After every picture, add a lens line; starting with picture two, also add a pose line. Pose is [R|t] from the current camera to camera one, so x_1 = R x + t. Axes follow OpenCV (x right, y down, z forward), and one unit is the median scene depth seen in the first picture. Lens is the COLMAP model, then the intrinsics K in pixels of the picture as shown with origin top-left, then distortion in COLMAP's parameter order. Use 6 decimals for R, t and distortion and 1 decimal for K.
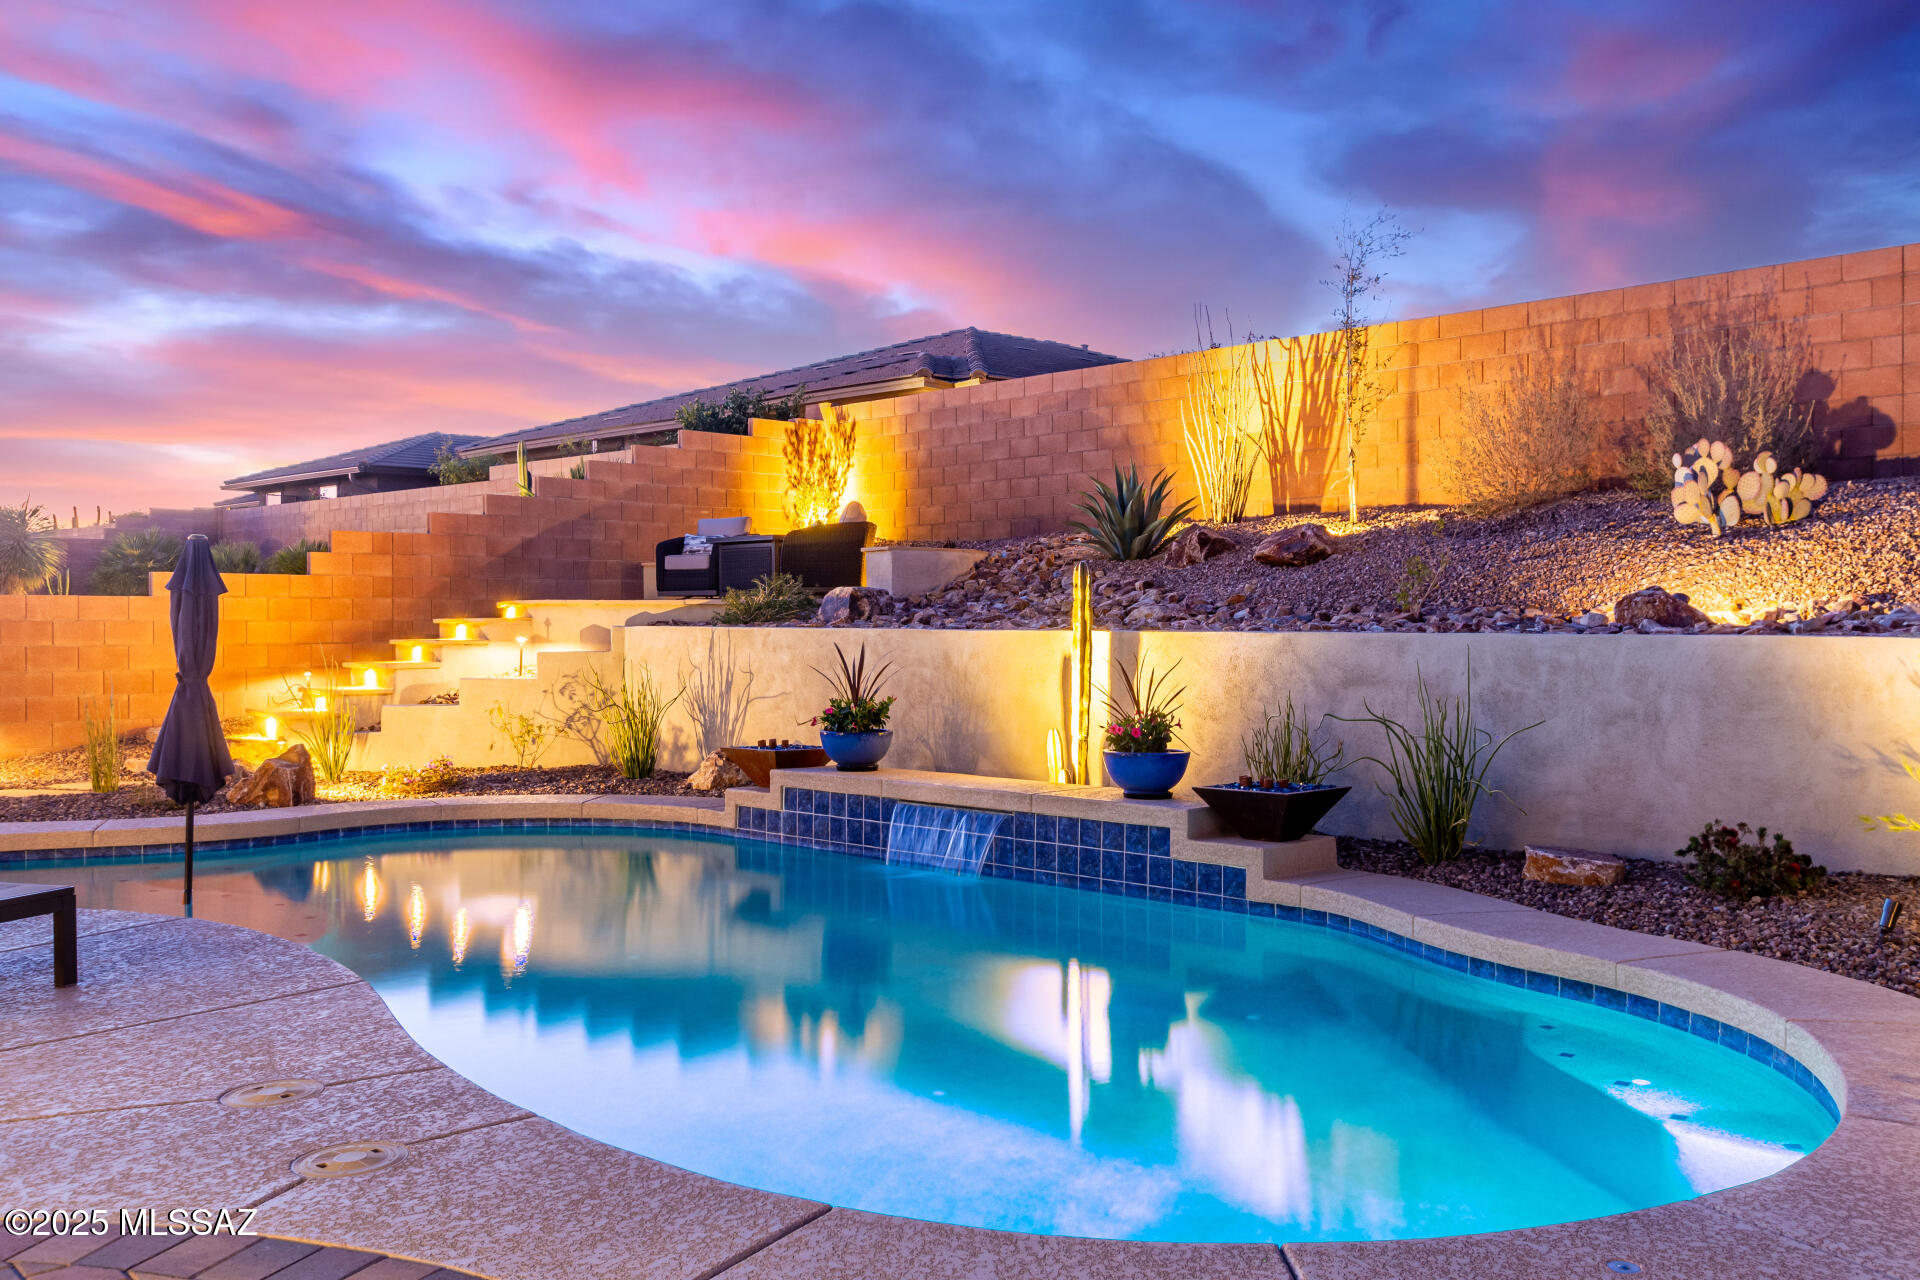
lens RADIAL K [[1669.4, 0, 970.5], [0, 1669.4, 635.6], [0, 0, 1]] dist [0.003933, 0.001877]
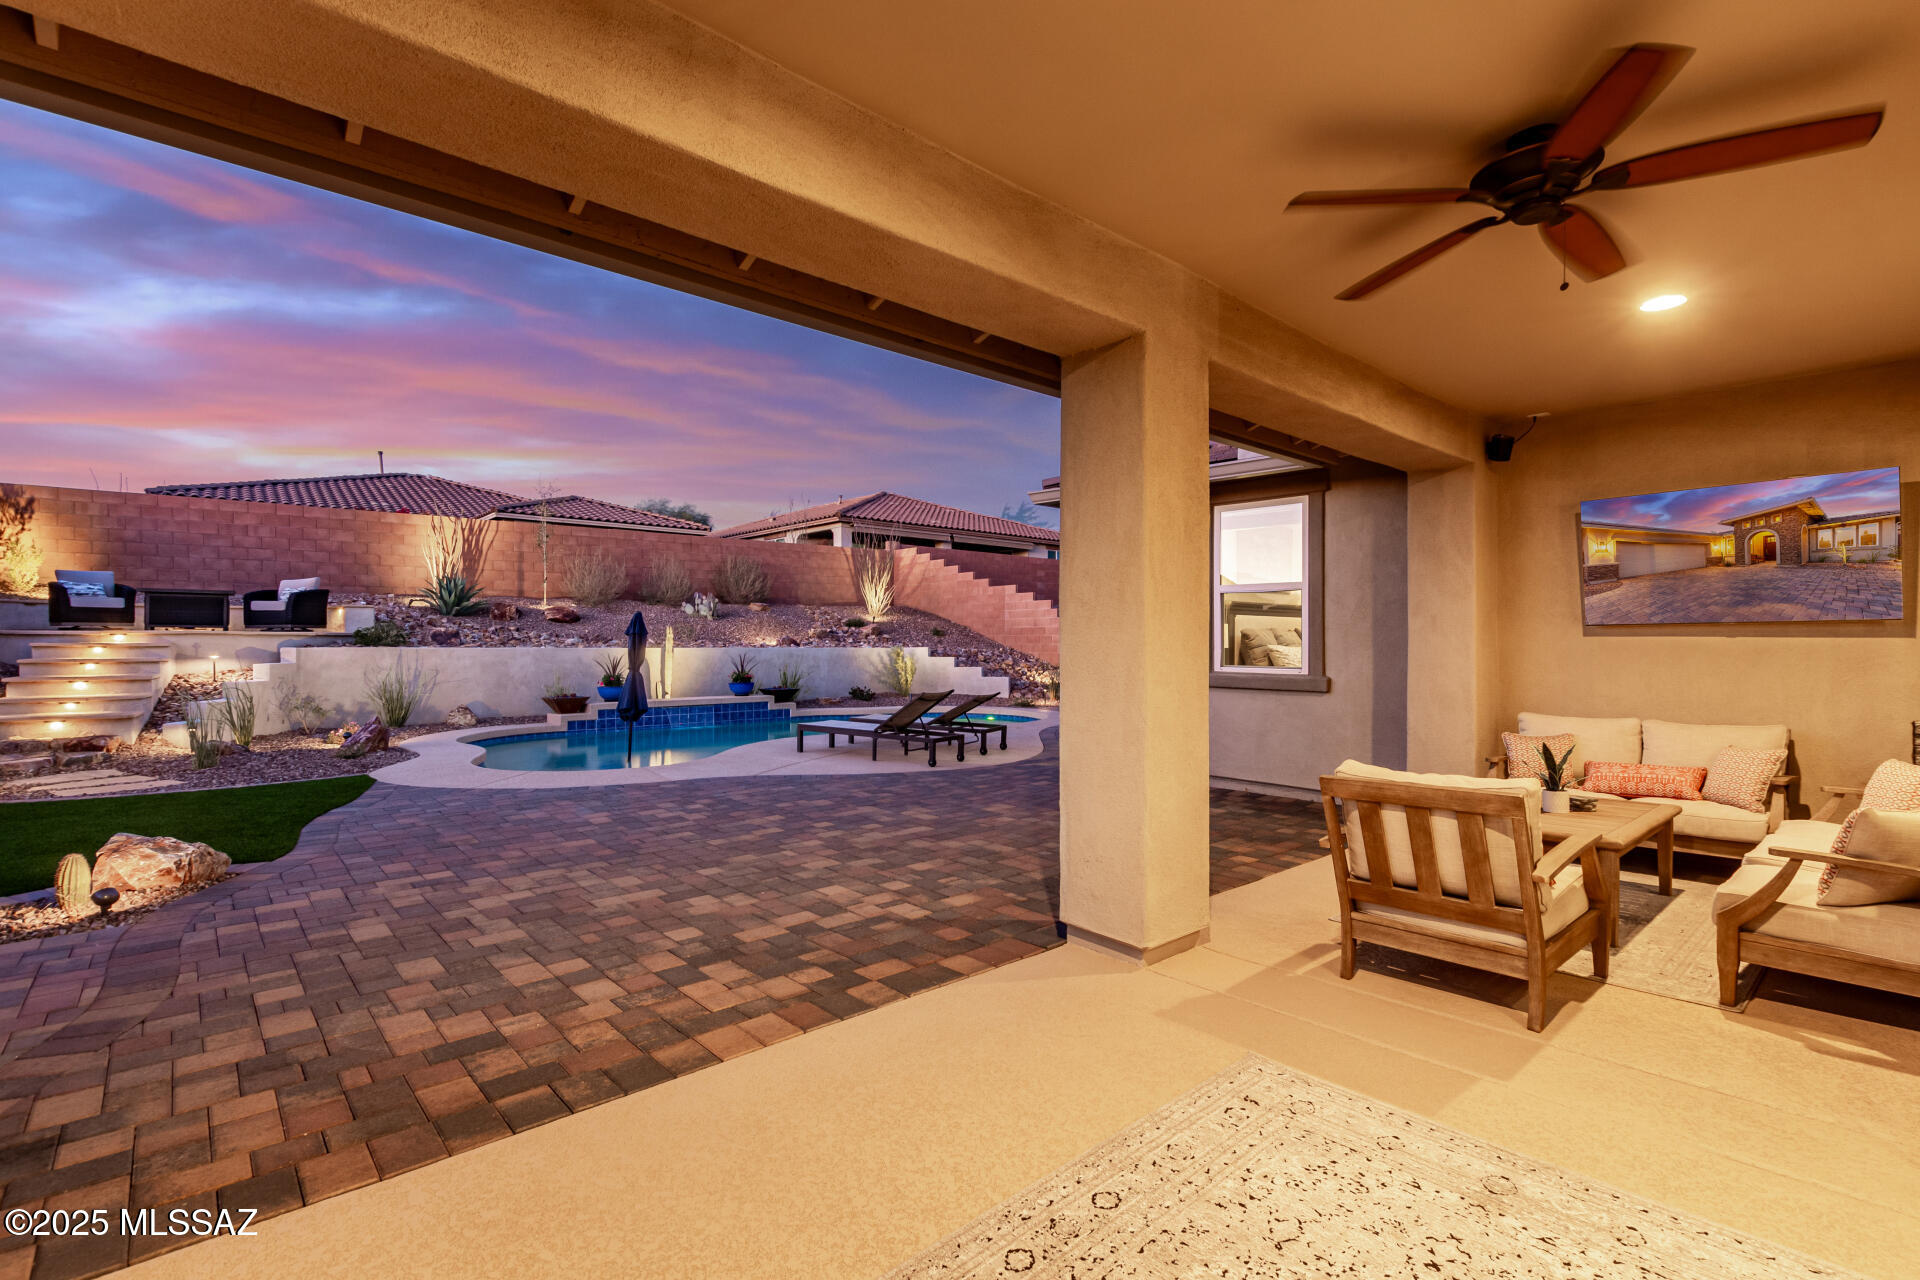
lens RADIAL K [[872.5, 0, 968.5], [0, 872.5, 642.5], [0, 0, 1]] dist [-0.002496, -0.000704]
pose [[0.065264, -0.002212, 0.997866, -1.180370], [0.005212, 0.999985, 0.001875, -0.010371], [-0.997854, 0.005078, 0.065275, 0.292149]]
